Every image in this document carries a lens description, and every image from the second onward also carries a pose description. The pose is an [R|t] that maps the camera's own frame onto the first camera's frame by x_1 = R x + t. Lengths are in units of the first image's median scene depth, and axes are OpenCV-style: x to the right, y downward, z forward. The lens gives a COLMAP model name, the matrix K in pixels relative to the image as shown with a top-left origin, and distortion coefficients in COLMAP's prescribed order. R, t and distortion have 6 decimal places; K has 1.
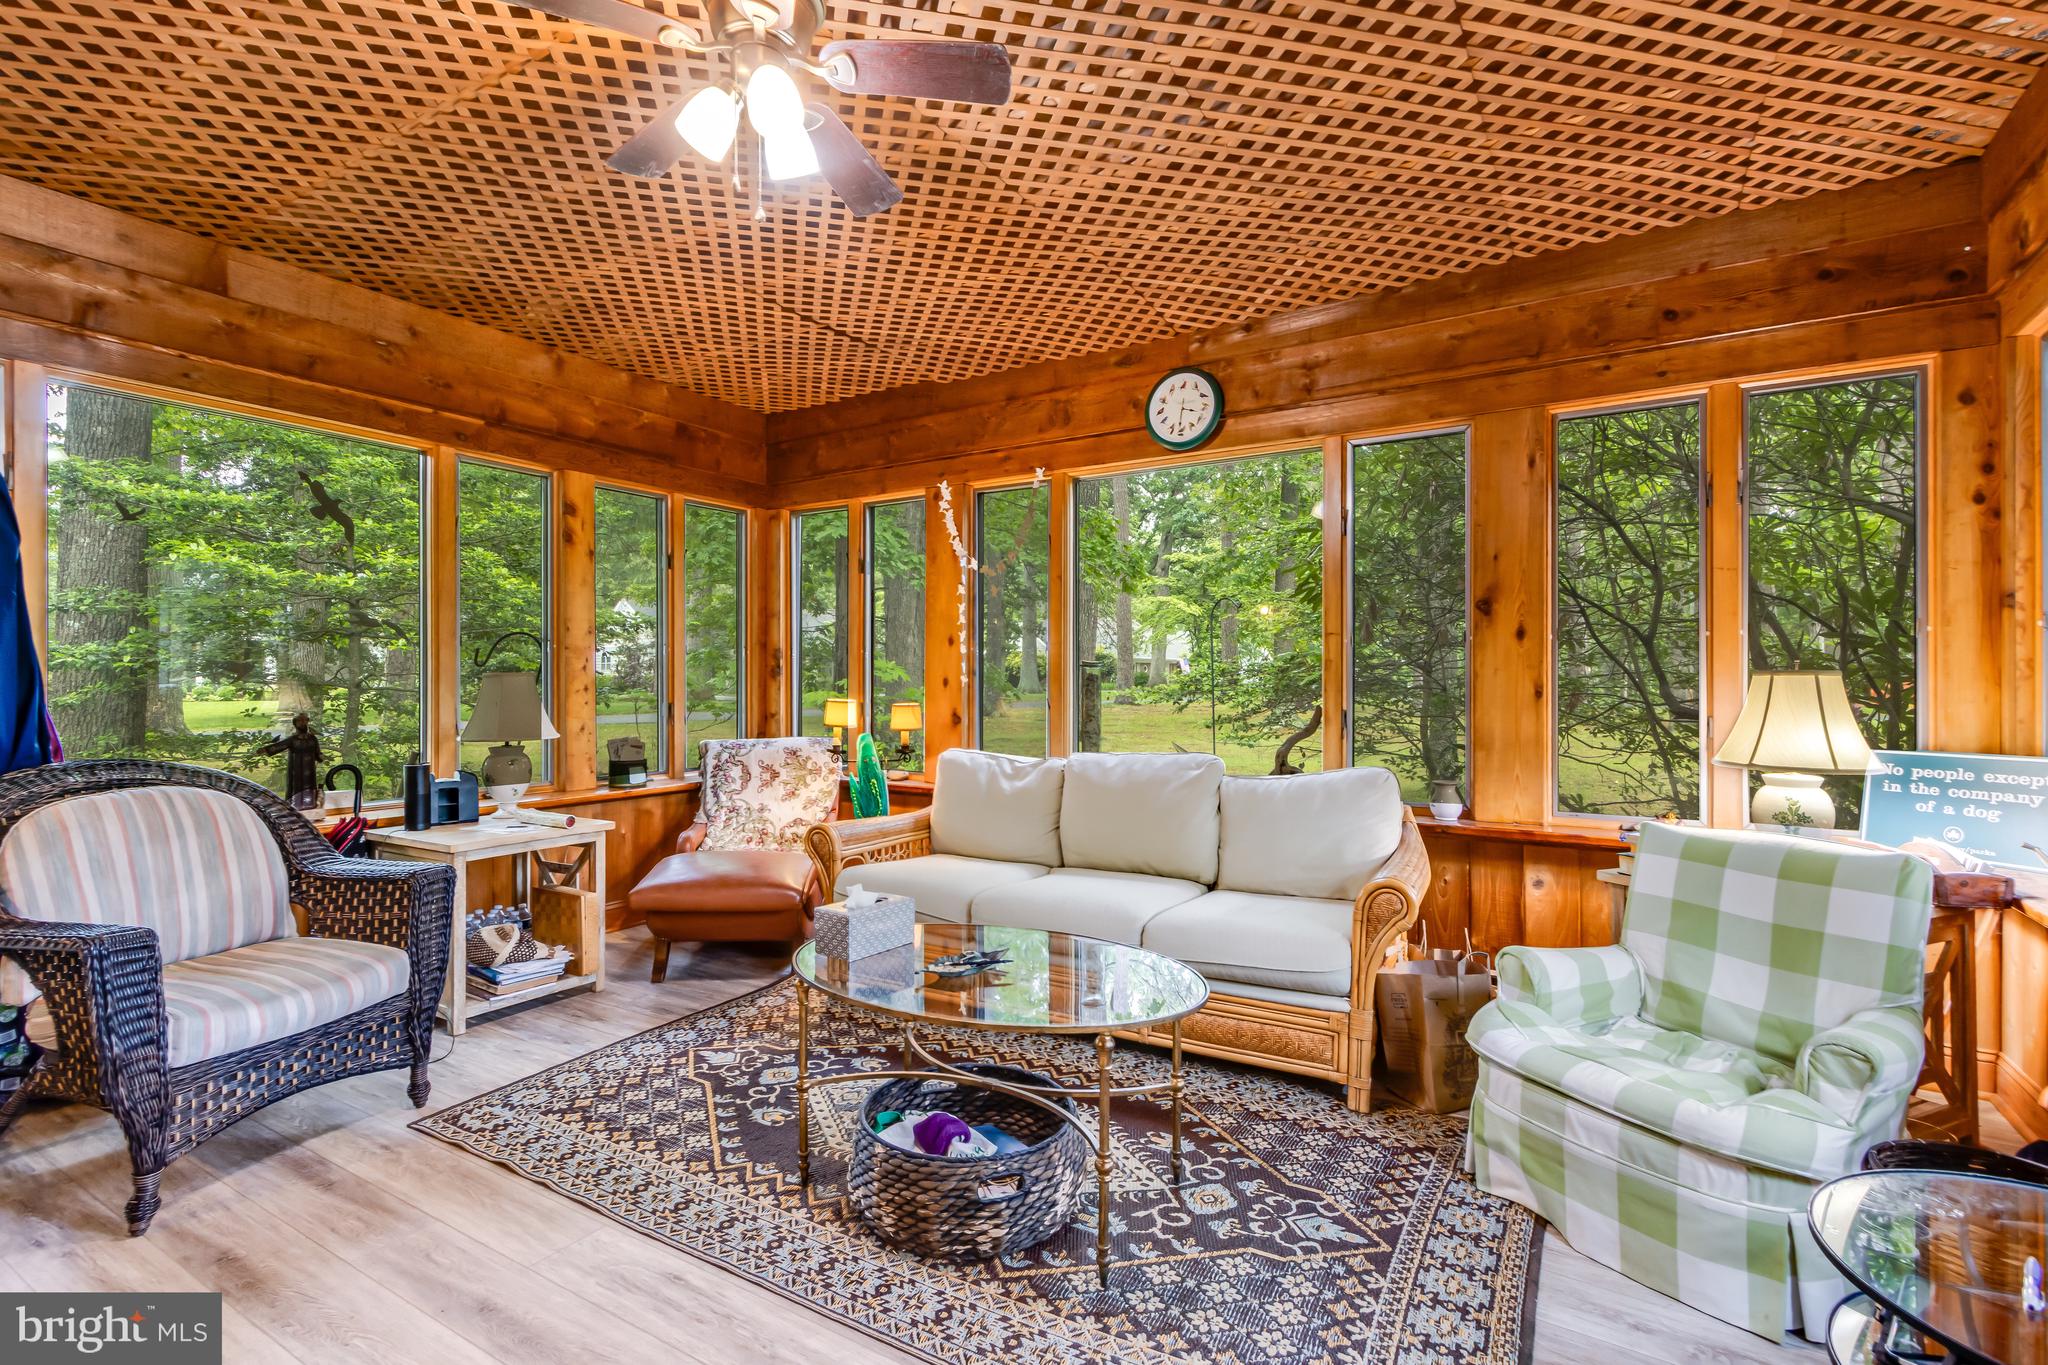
lens RADIAL K [[963.0, 0, 995.9], [0, 963.0, 679.6], [0, 0, 1]] dist [0.005248, -0.000124]
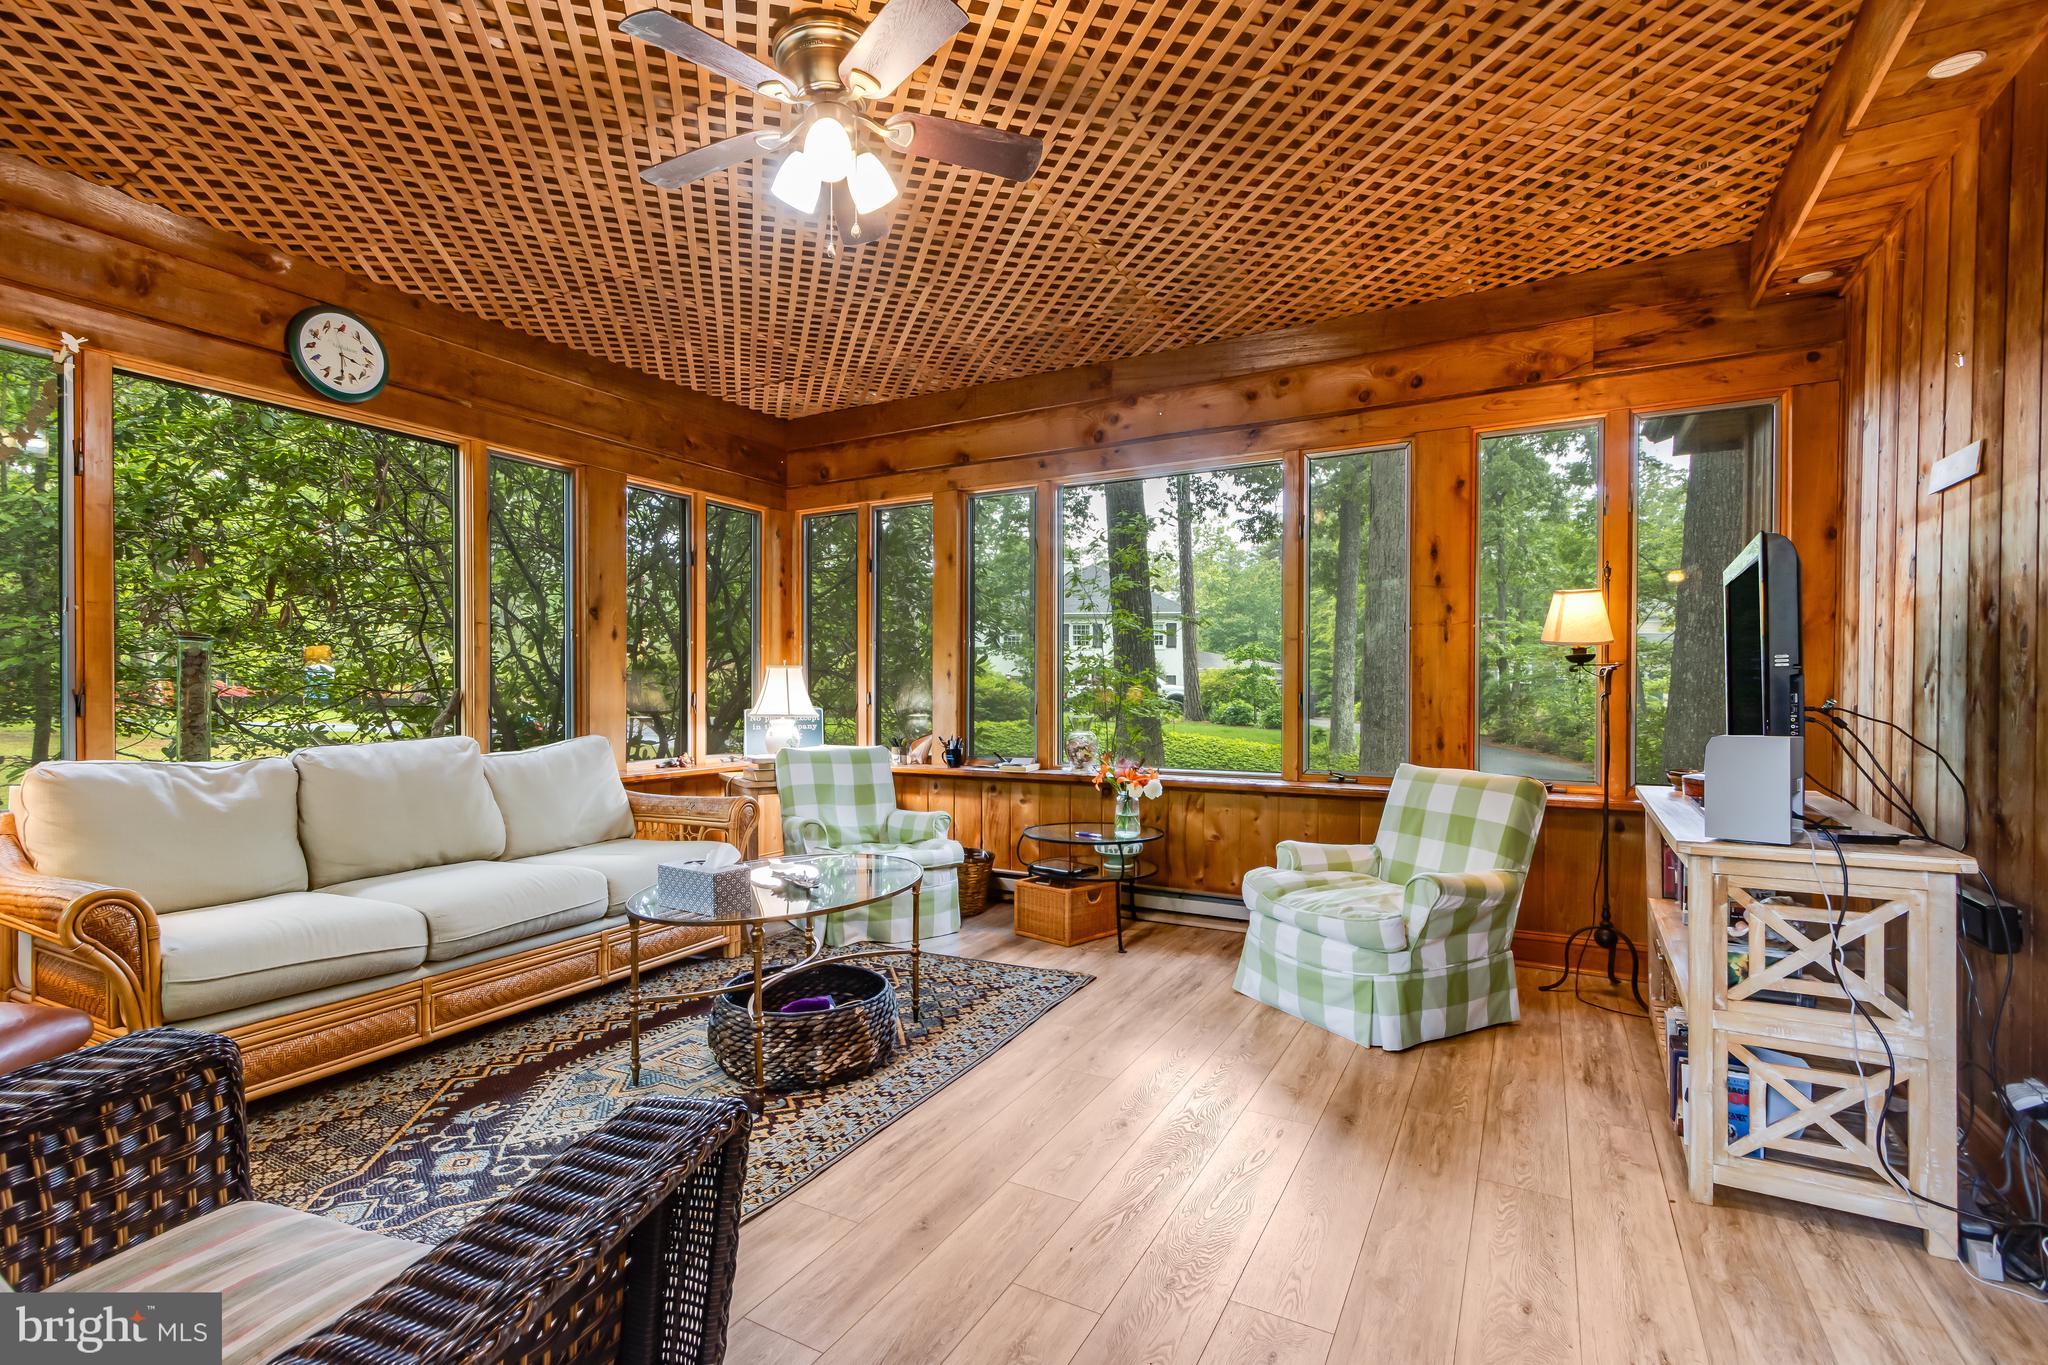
lens RADIAL K [[951.3, 0, 1013.1], [0, 951.3, 695.4], [0, 0, 1]] dist [-0.000720, -0.000058]
pose [[-0.064498, -0.008140, 0.997885, -0.936916], [-0.004350, 0.999960, 0.007875, 0.028744], [-0.997908, -0.003833, -0.064531, 0.572373]]
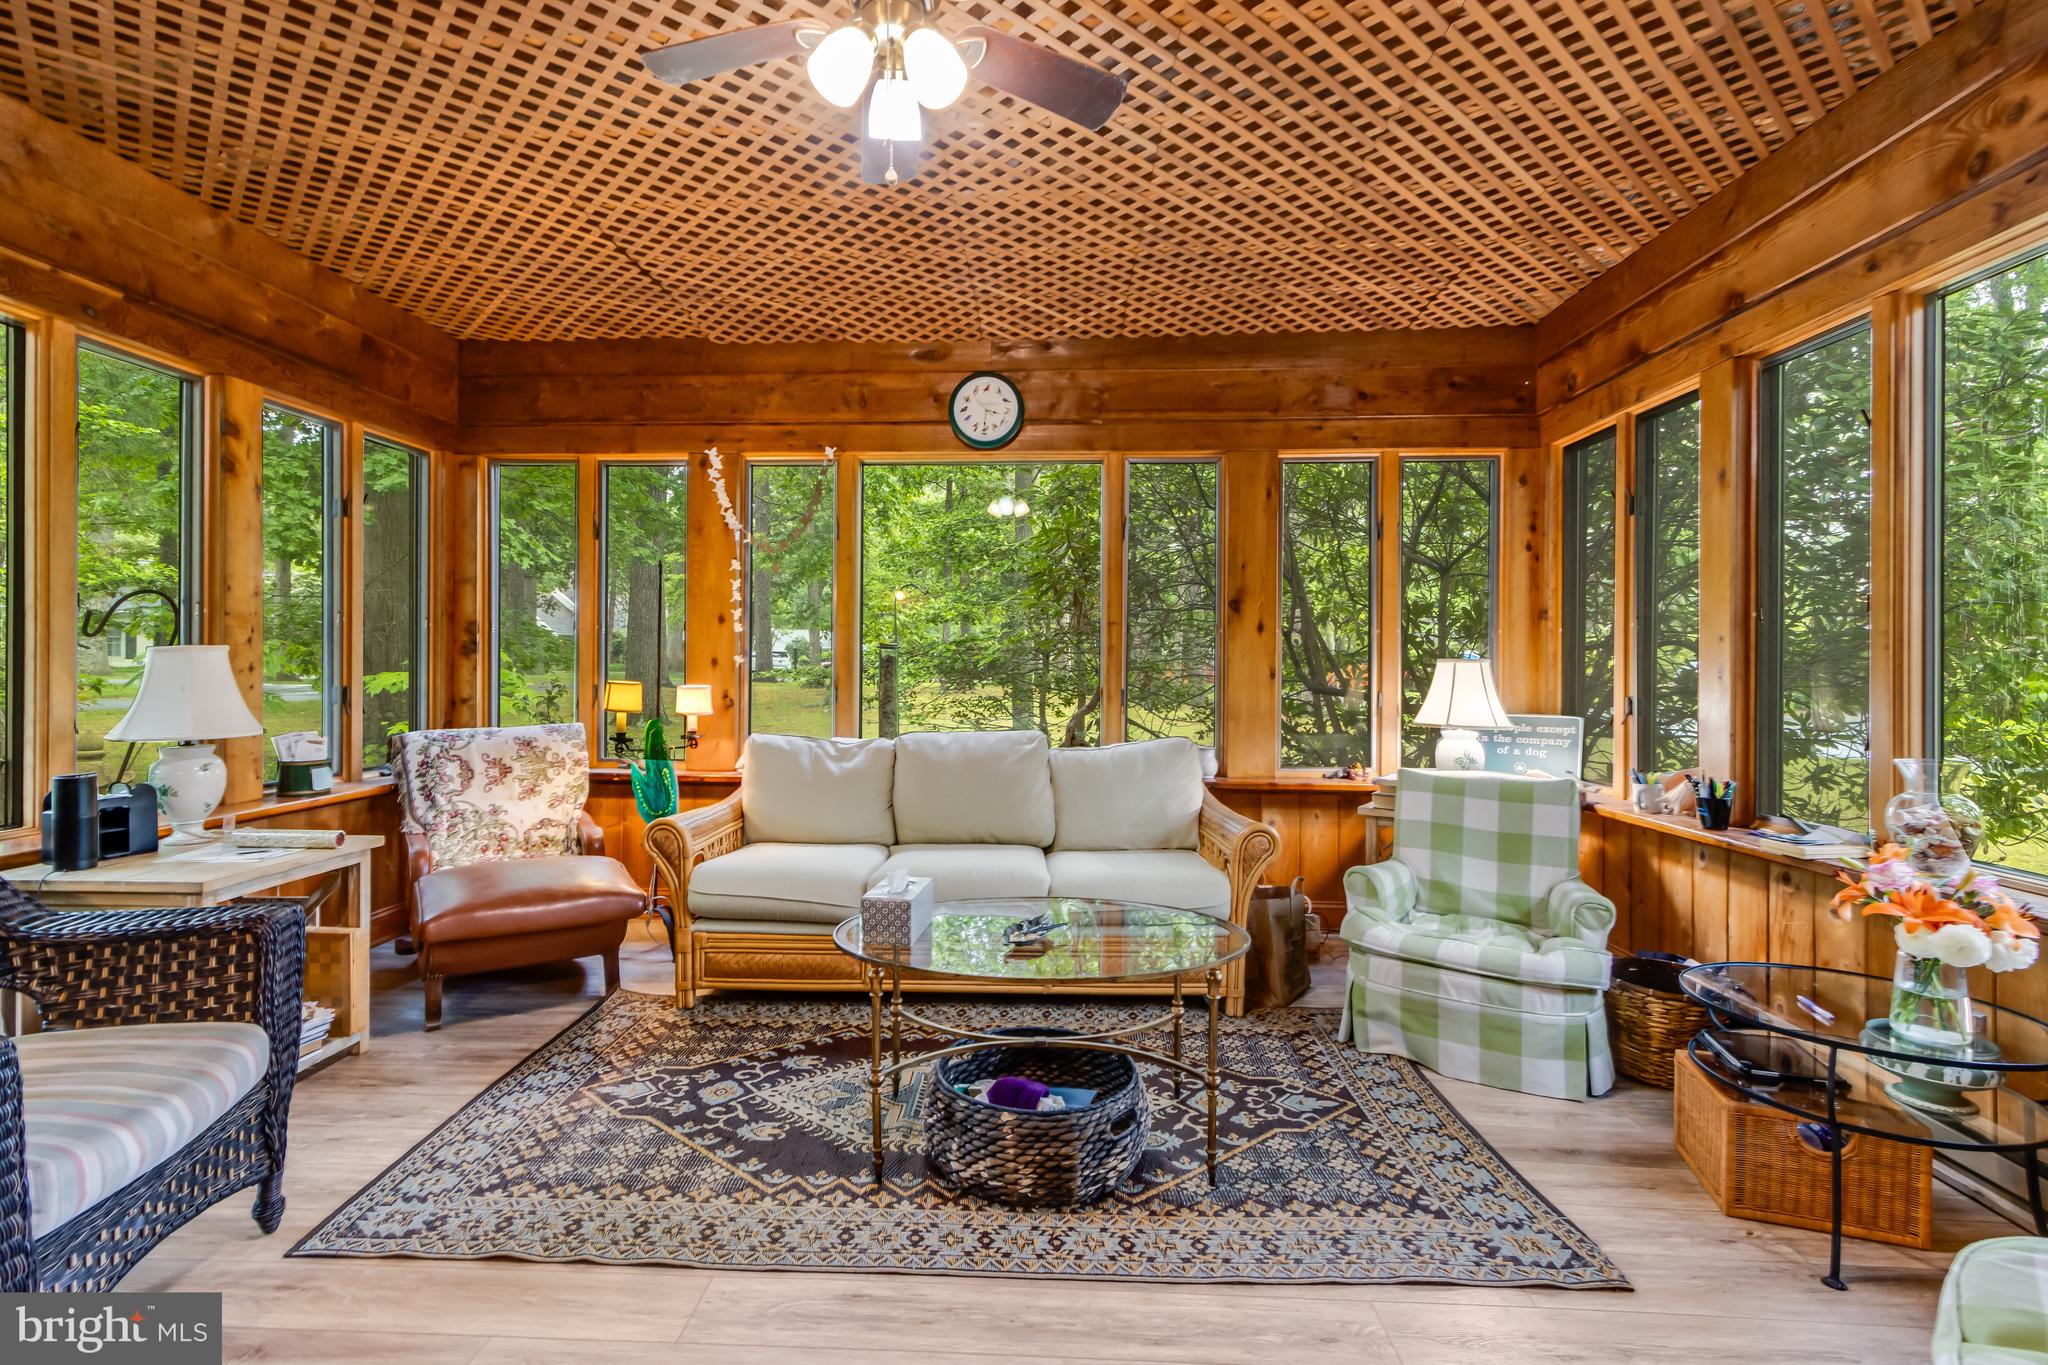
lens RADIAL K [[961.9, 0, 998.6], [0, 961.9, 664.5], [0, 0, 1]] dist [0.004424, -0.000296]
pose [[0.871429, 0.006042, 0.490485, -0.415253], [-0.007444, 0.999972, 0.000907, 0.002567], [-0.490466, -0.004442, 0.871449, 0.073896]]
